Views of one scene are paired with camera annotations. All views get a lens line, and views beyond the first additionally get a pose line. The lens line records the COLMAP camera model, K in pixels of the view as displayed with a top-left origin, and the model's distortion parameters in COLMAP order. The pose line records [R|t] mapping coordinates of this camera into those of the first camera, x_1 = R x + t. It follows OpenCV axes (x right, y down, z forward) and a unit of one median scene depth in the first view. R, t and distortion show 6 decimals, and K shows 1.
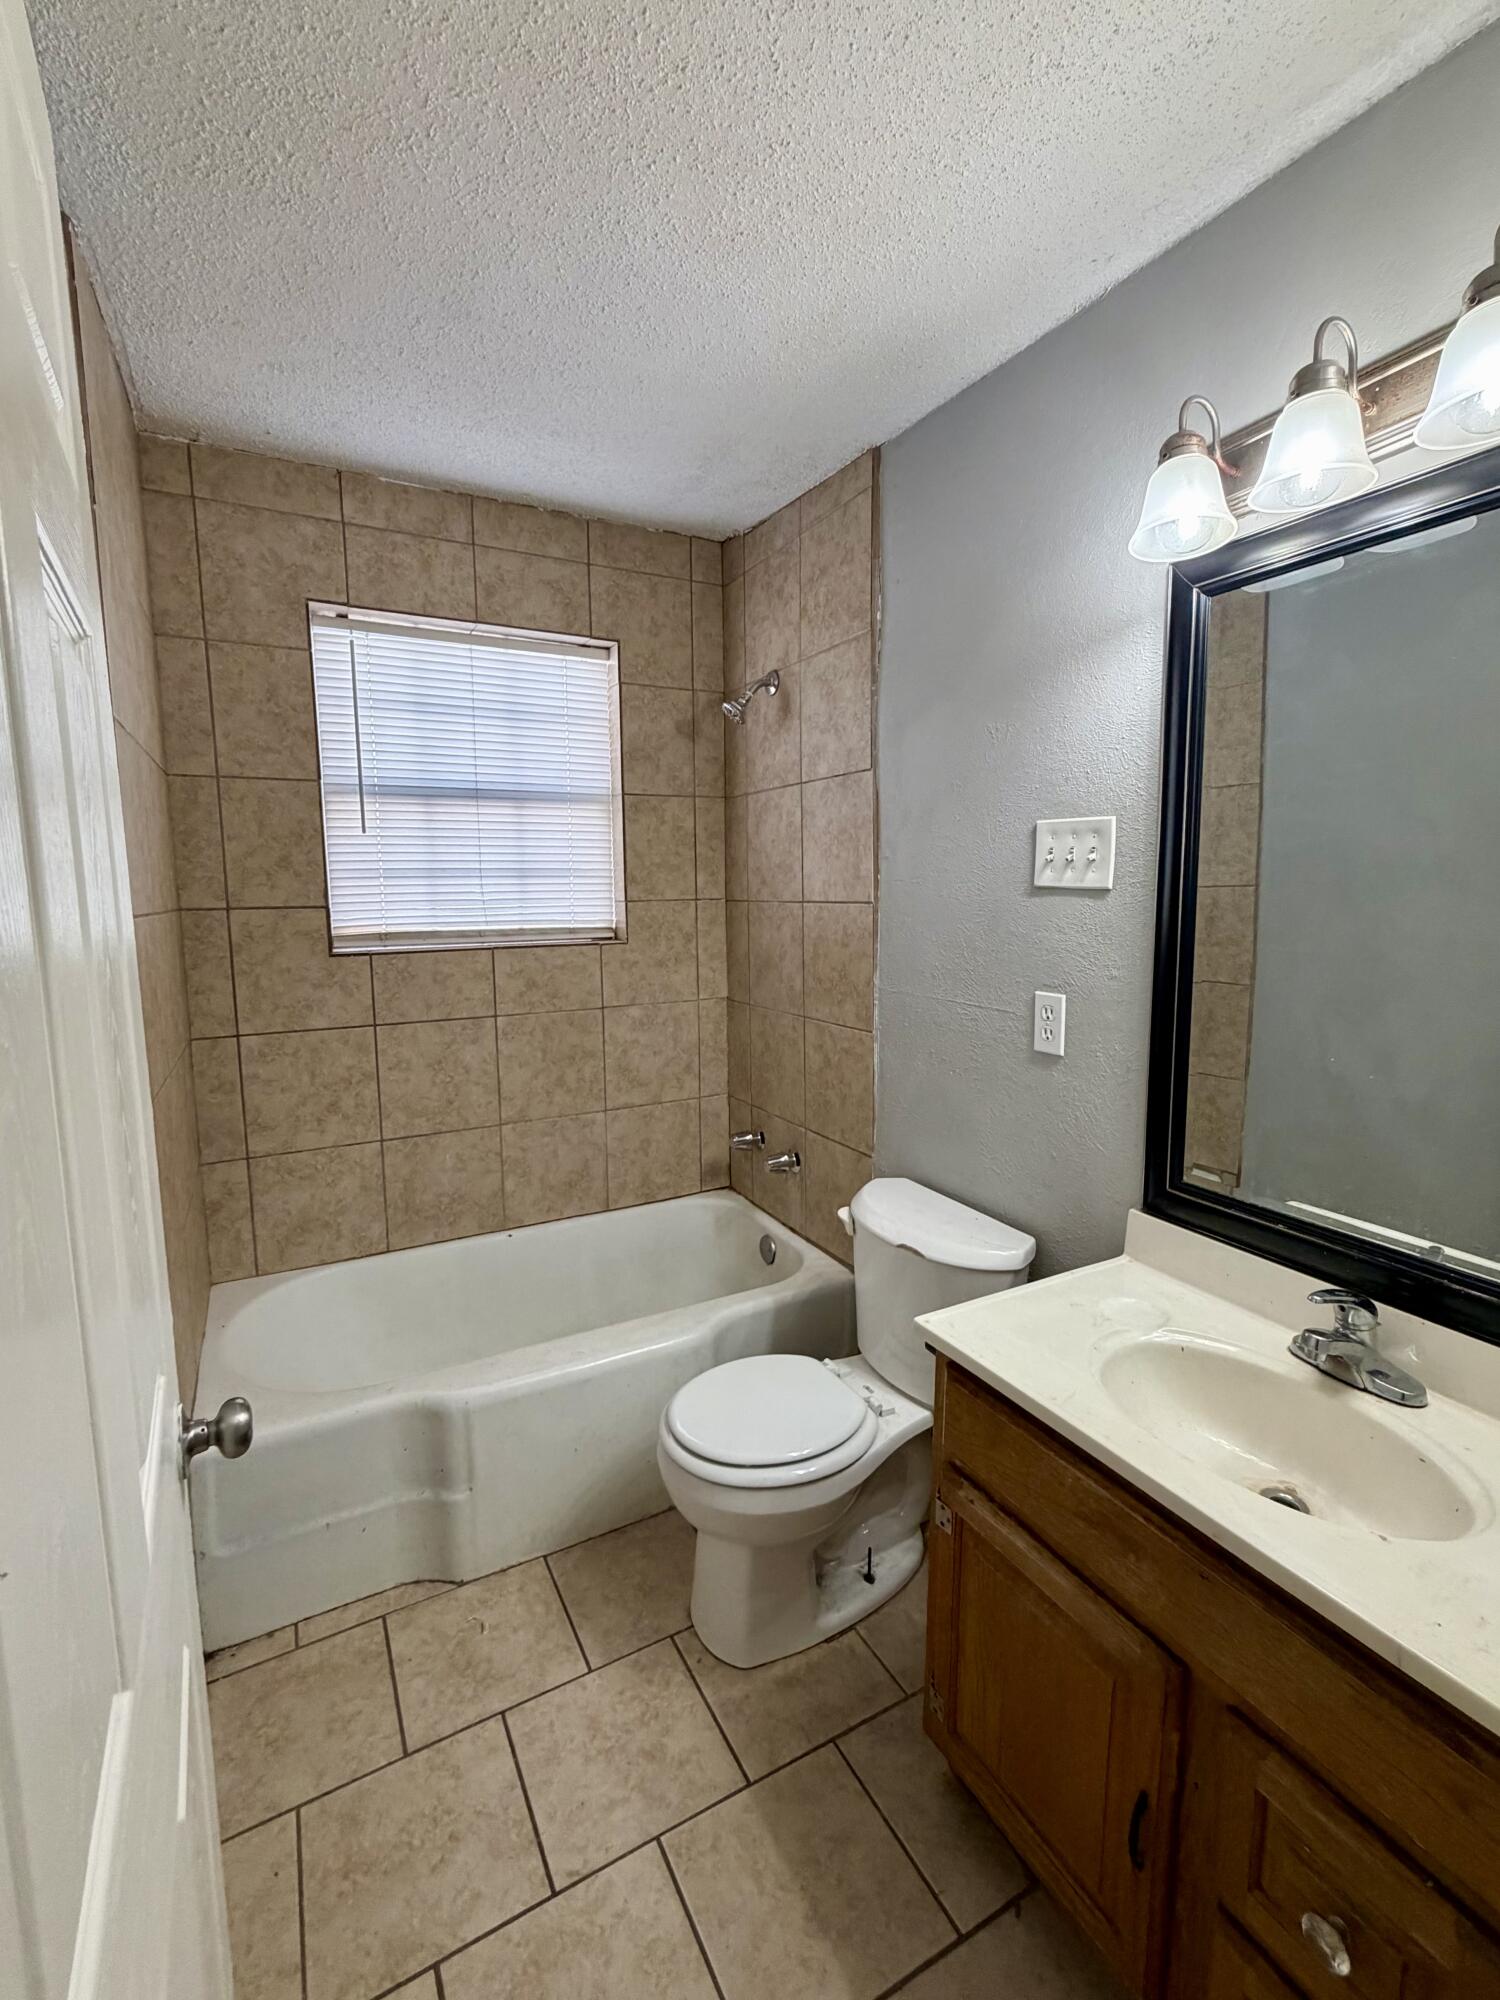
lens RADIAL K [[885.7, 0, 744.5], [0, 885.7, 991.6], [0, 0, 1]] dist [-0.001608, 0.000003]
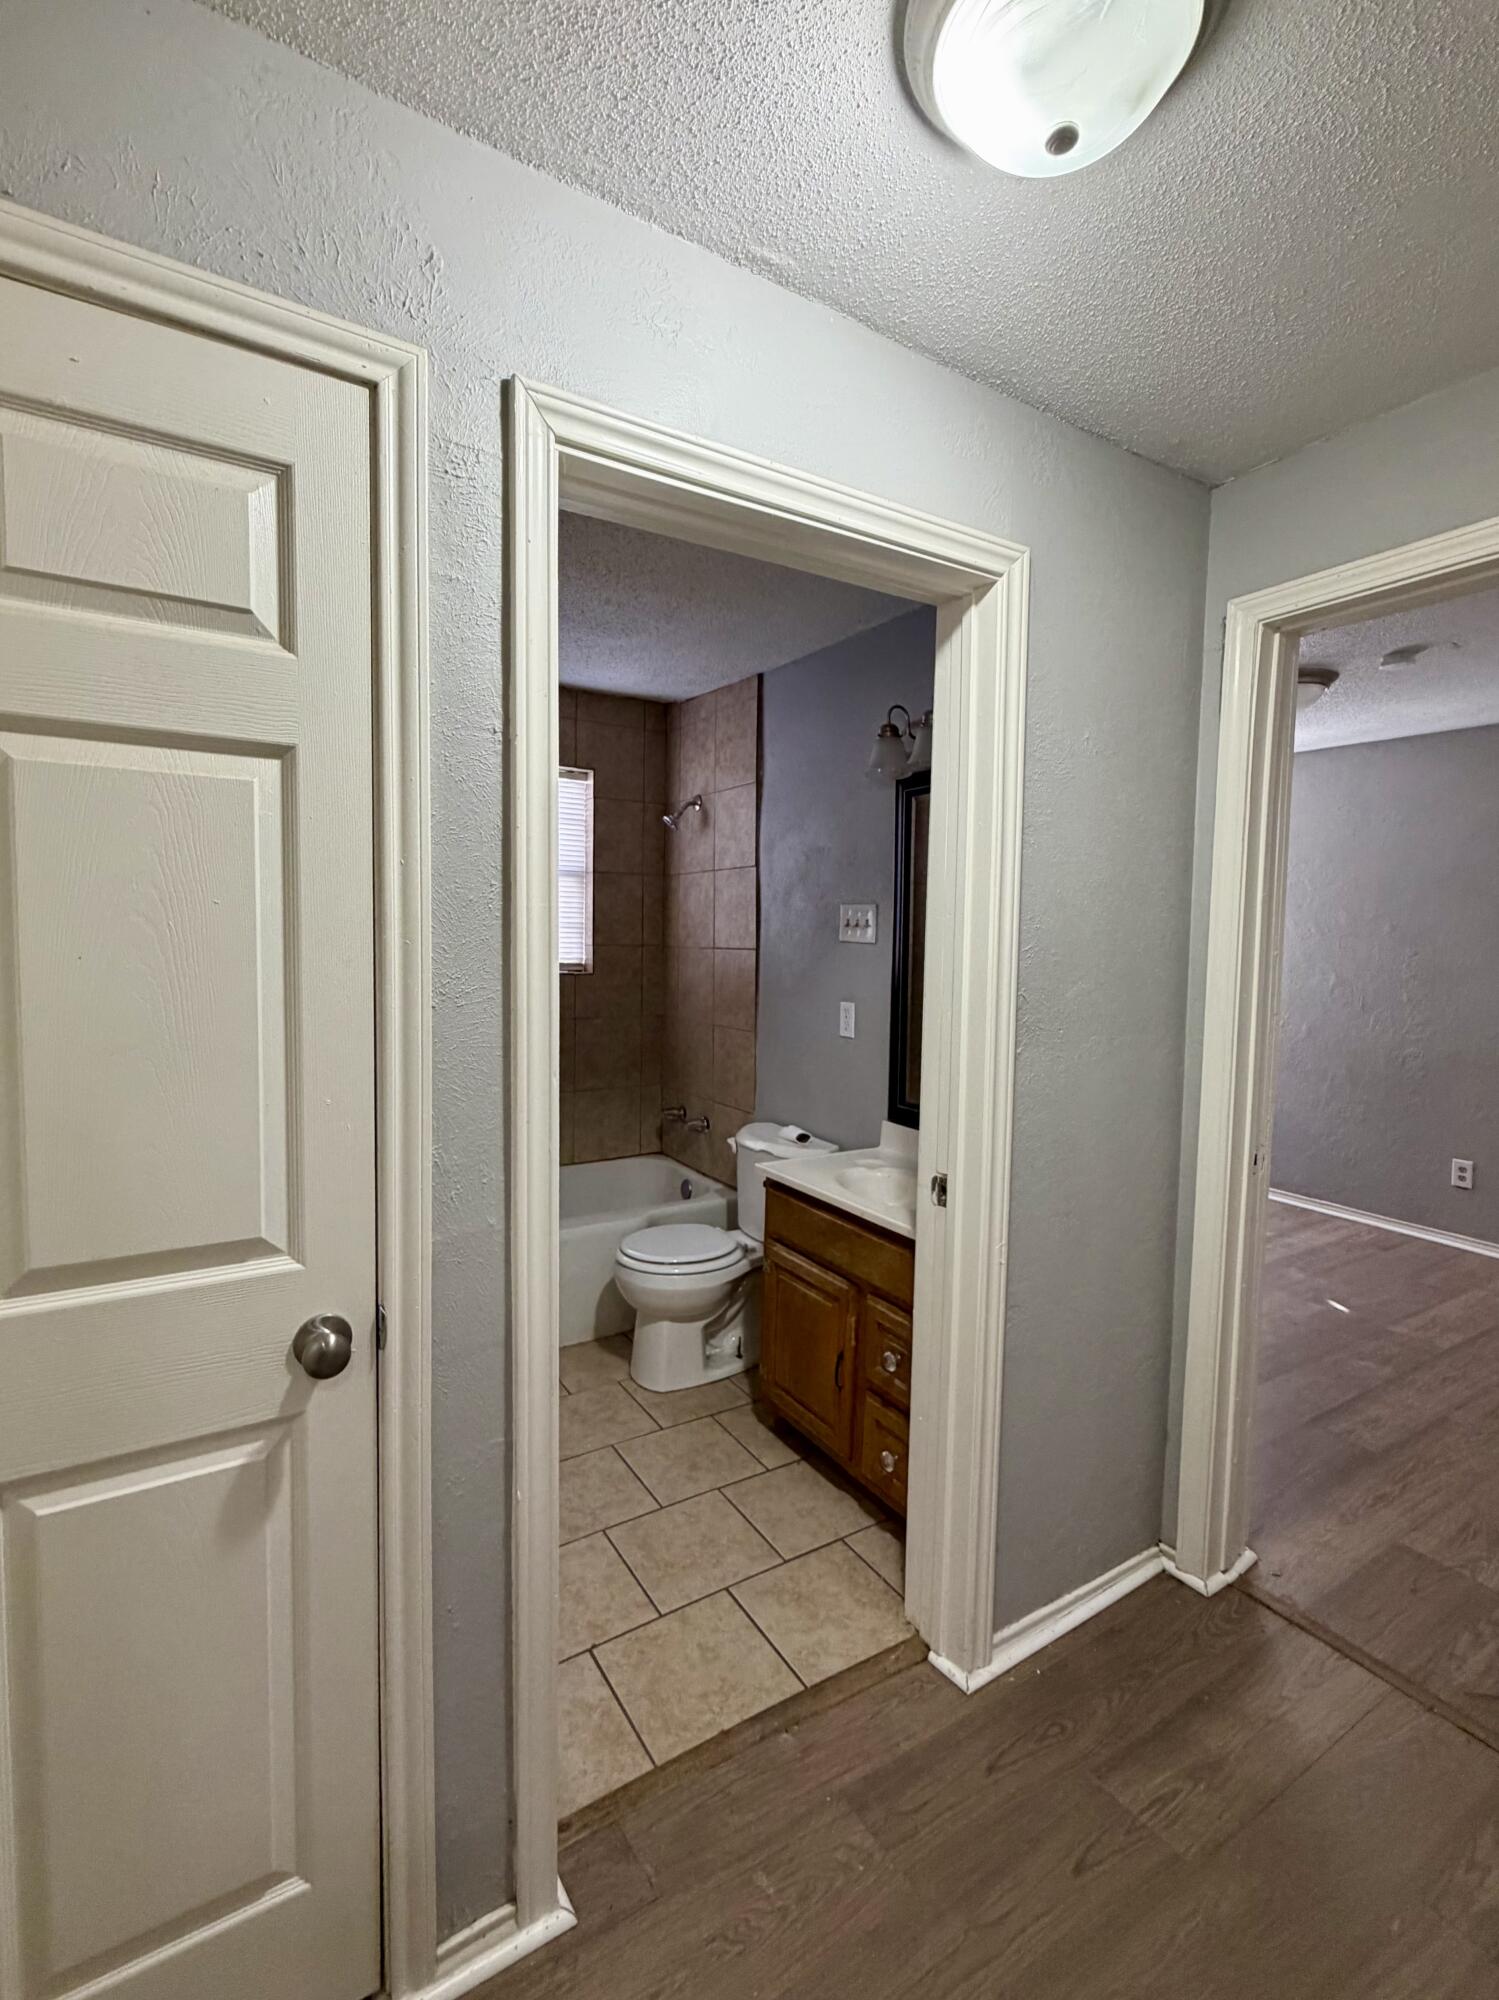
lens RADIAL K [[885.7, 0, 744.0], [0, 885.7, 991.6], [0, 0, 1]] dist [-0.001608, 0.000003]
pose [[0.997497, 0.022318, 0.067098, 0.017845], [-0.018234, 0.997979, -0.060876, 0.064792], [-0.068321, 0.059501, 0.995888, -0.511559]]
